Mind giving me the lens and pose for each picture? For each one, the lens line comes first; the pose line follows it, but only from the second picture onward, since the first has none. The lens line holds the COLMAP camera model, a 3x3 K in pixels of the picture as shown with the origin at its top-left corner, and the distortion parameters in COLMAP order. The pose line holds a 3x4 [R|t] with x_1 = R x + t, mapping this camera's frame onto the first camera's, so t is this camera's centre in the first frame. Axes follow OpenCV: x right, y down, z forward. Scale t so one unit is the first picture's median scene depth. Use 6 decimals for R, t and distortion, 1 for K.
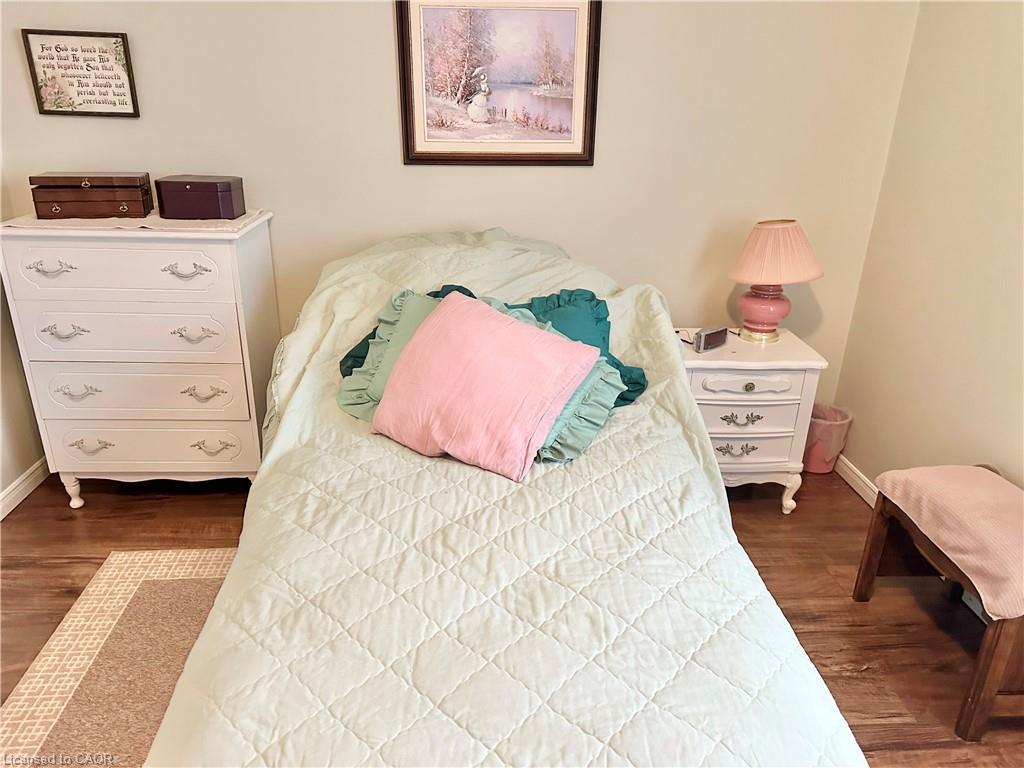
lens RADIAL K [[741.1, 0, 511.9], [0, 741.1, 389.6], [0, 0, 1]] dist [0.042652, -0.036781]
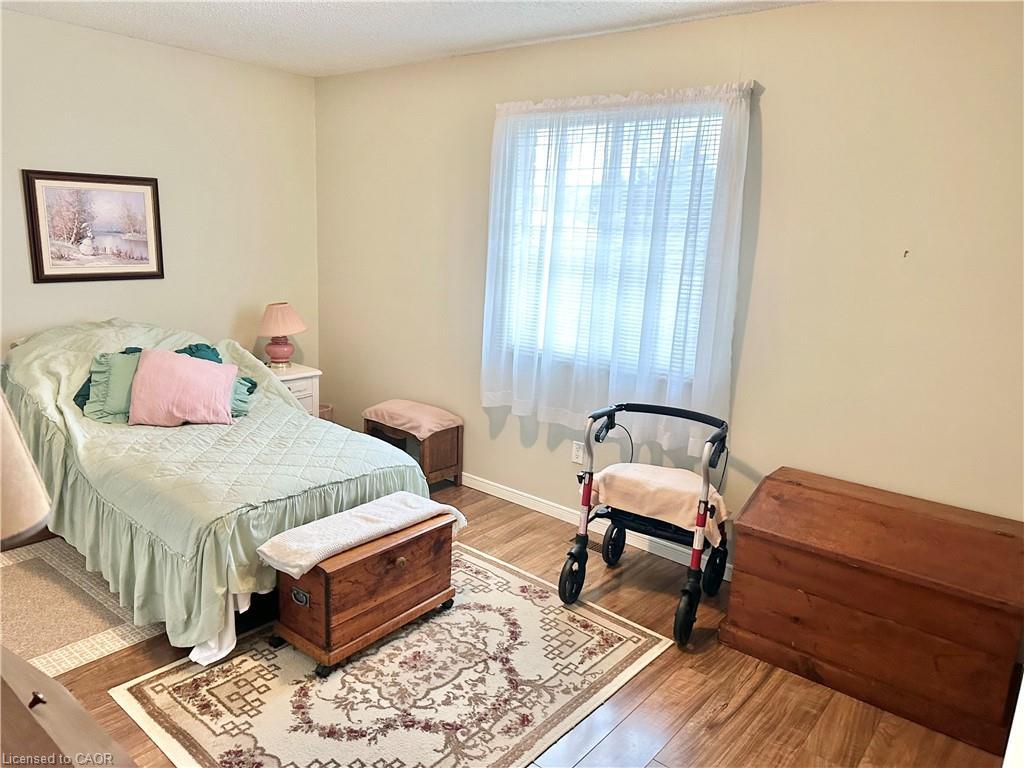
lens RADIAL K [[712.6, 0, 516.5], [0, 712.6, 384.8], [0, 0, 1]] dist [0.146509, -0.209911]
pose [[0.677749, -0.147395, 0.720368, -0.609228], [0.244787, 0.969048, -0.032027, 0.187165], [-0.693351, 0.198044, 0.692852, -0.676641]]
